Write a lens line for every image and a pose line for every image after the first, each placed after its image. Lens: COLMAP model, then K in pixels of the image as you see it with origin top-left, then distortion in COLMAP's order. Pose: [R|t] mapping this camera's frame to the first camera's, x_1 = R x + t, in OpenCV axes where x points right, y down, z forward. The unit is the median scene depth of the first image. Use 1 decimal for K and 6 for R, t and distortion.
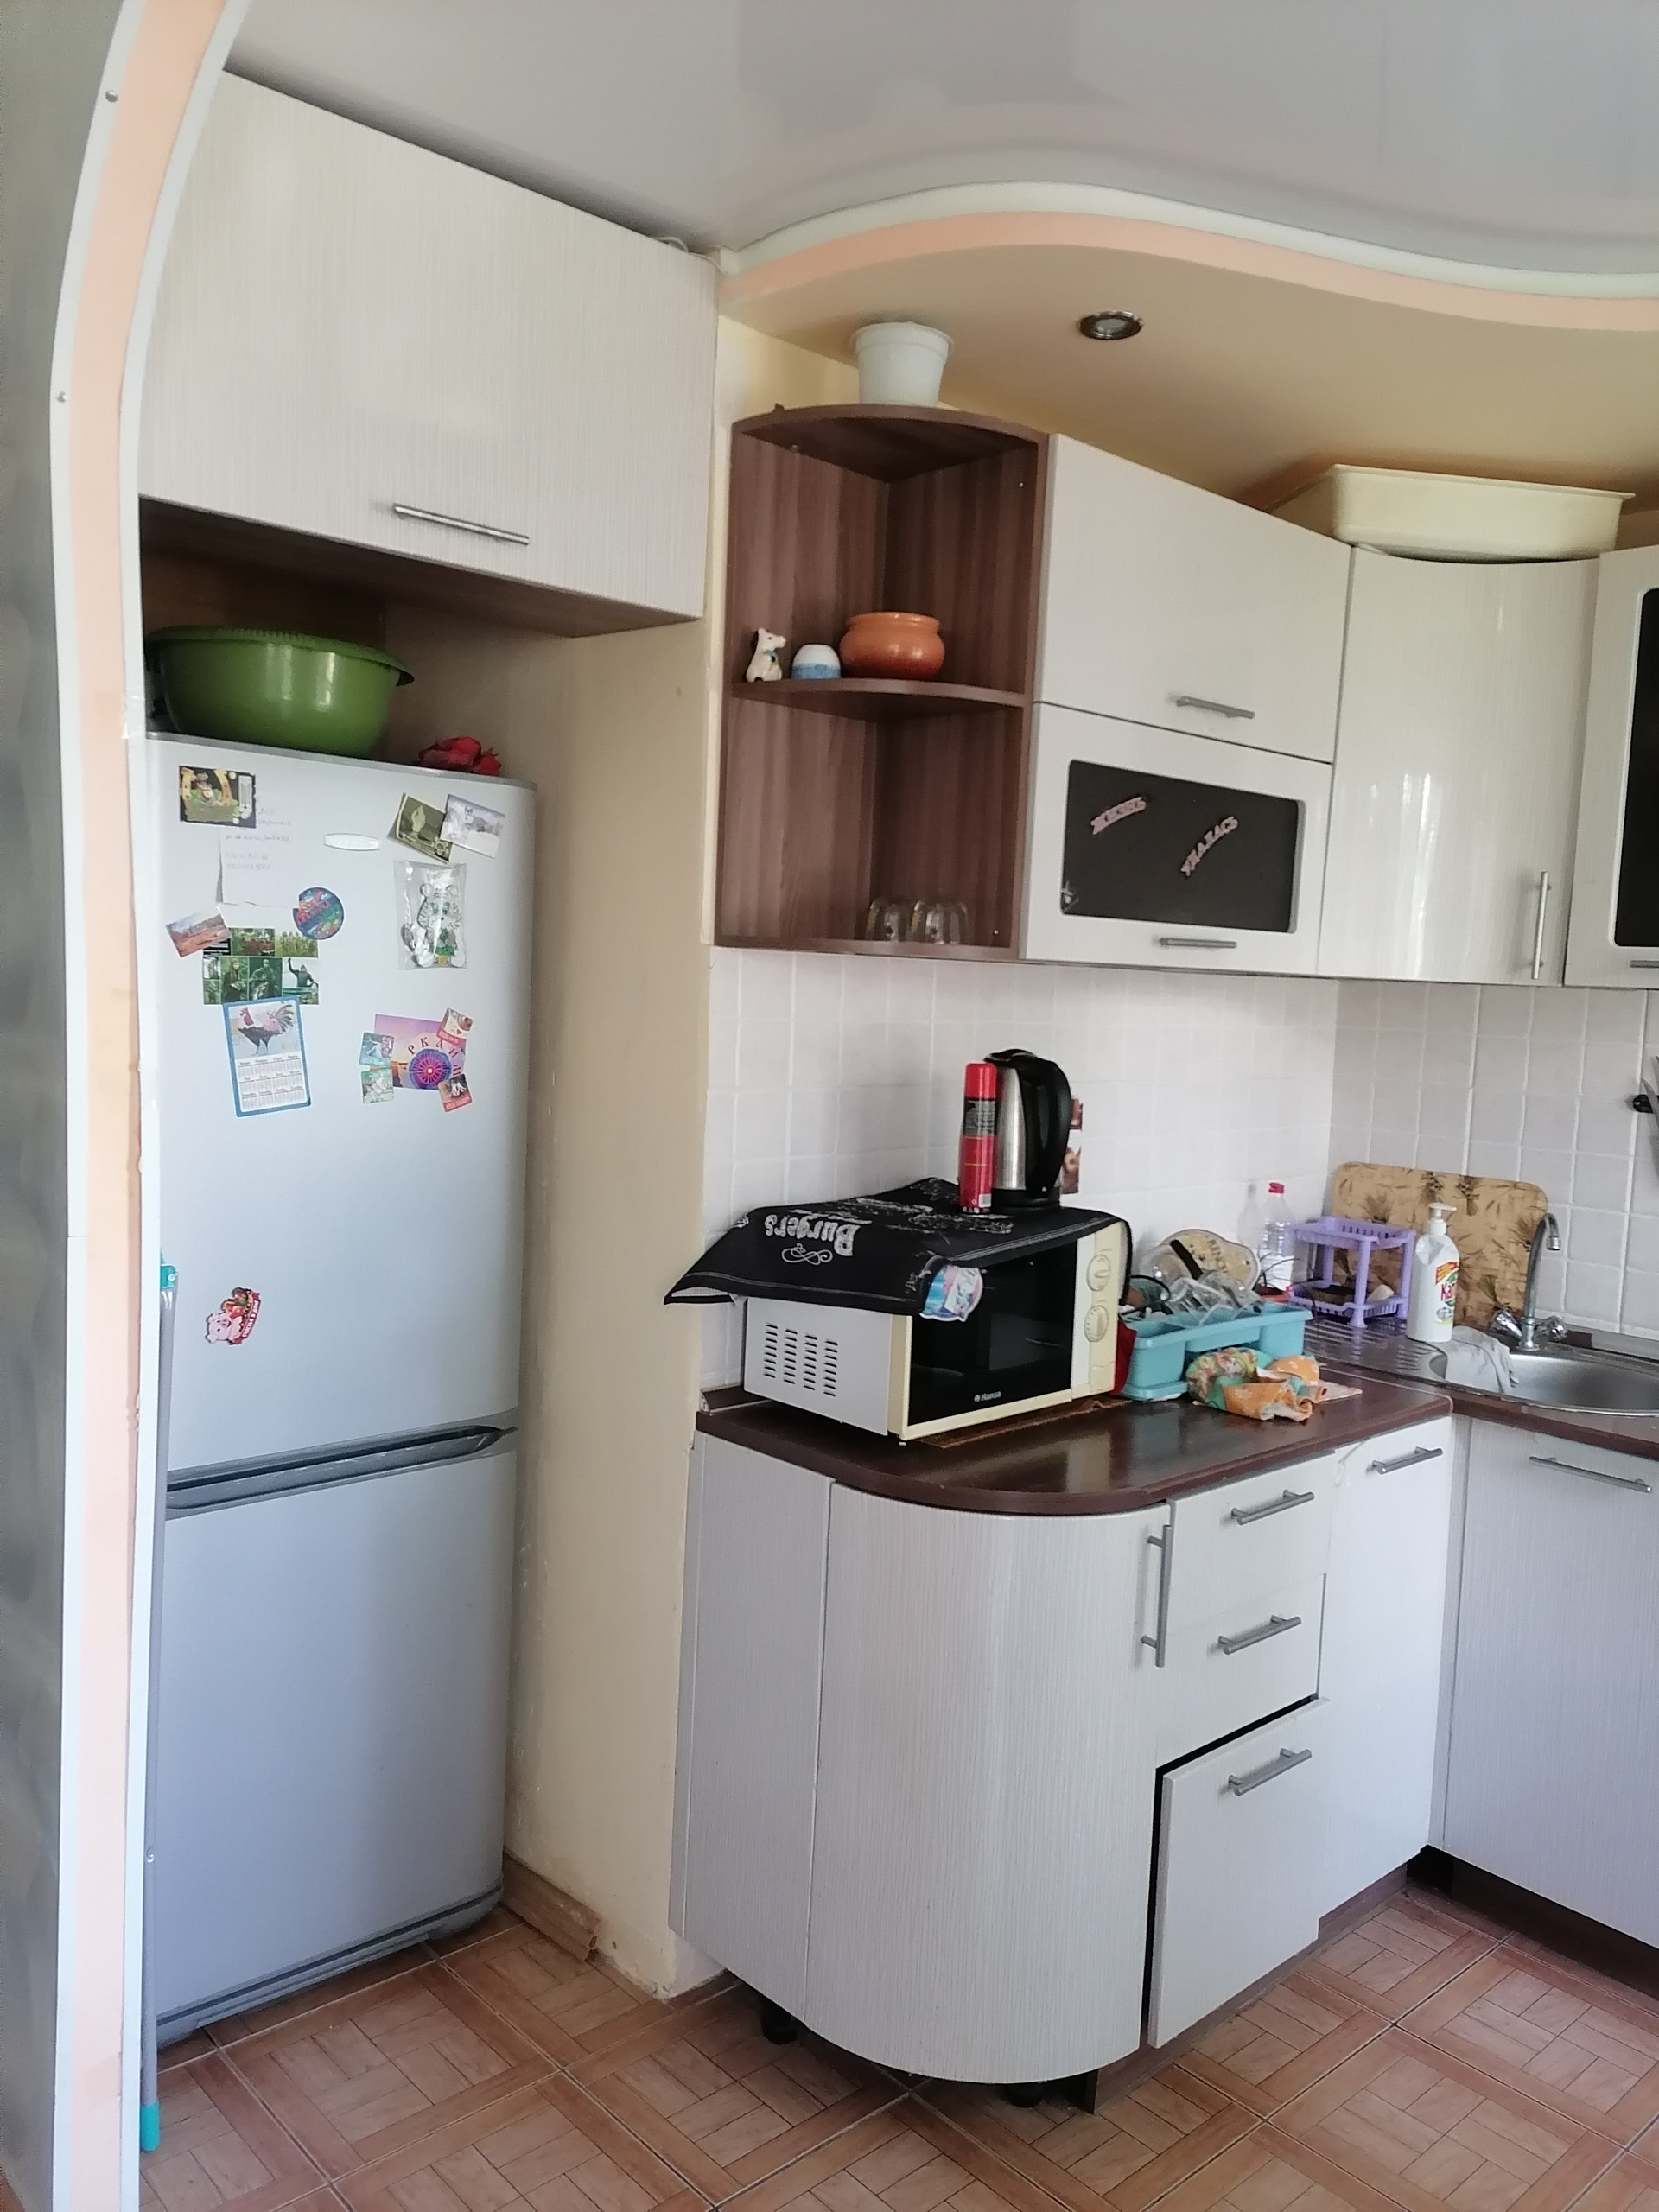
lens RADIAL K [[1684.6, 0, 839.0], [0, 1684.6, 1118.1], [0, 0, 1]] dist [0.148006, -0.153663]
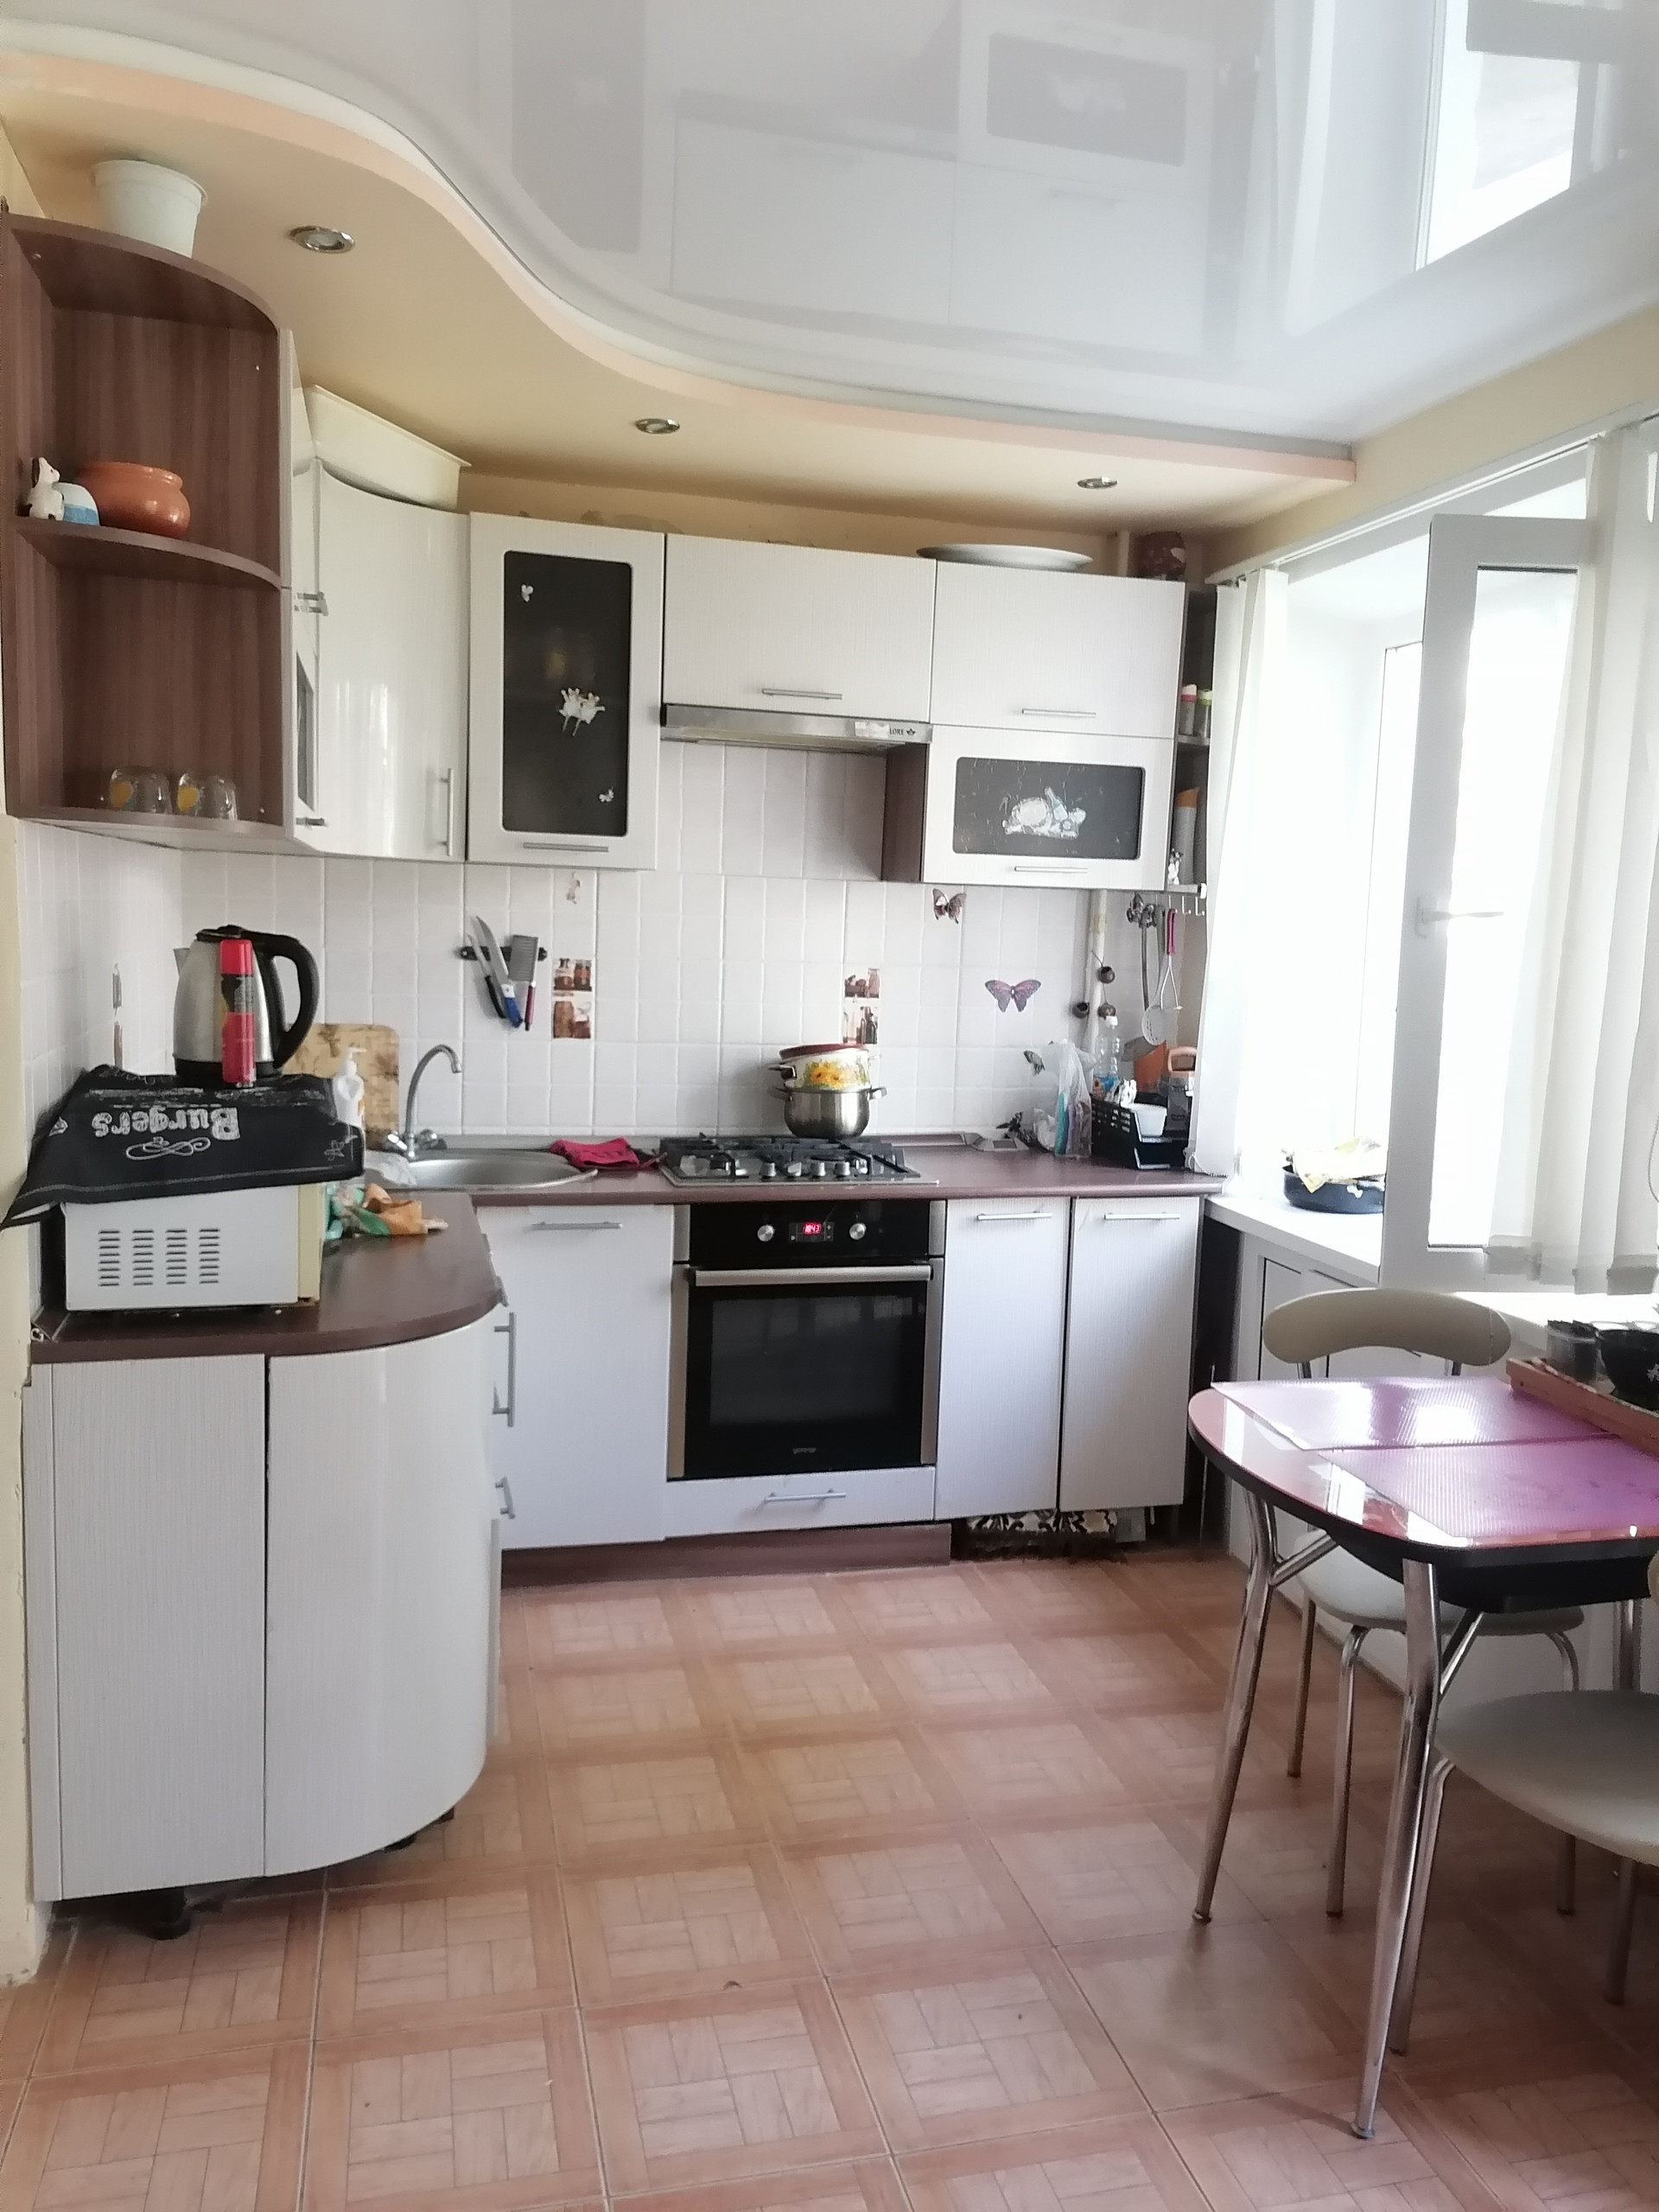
lens RADIAL K [[1684.6, 0, 839.0], [0, 1684.6, 1118.1], [0, 0, 1]] dist [0.148006, -0.153663]
pose [[0.481211, -0.136092, 0.865977, -0.668132], [0.063372, 0.990691, 0.120476, -0.028336], [-0.874311, -0.003096, 0.485356, 0.190060]]
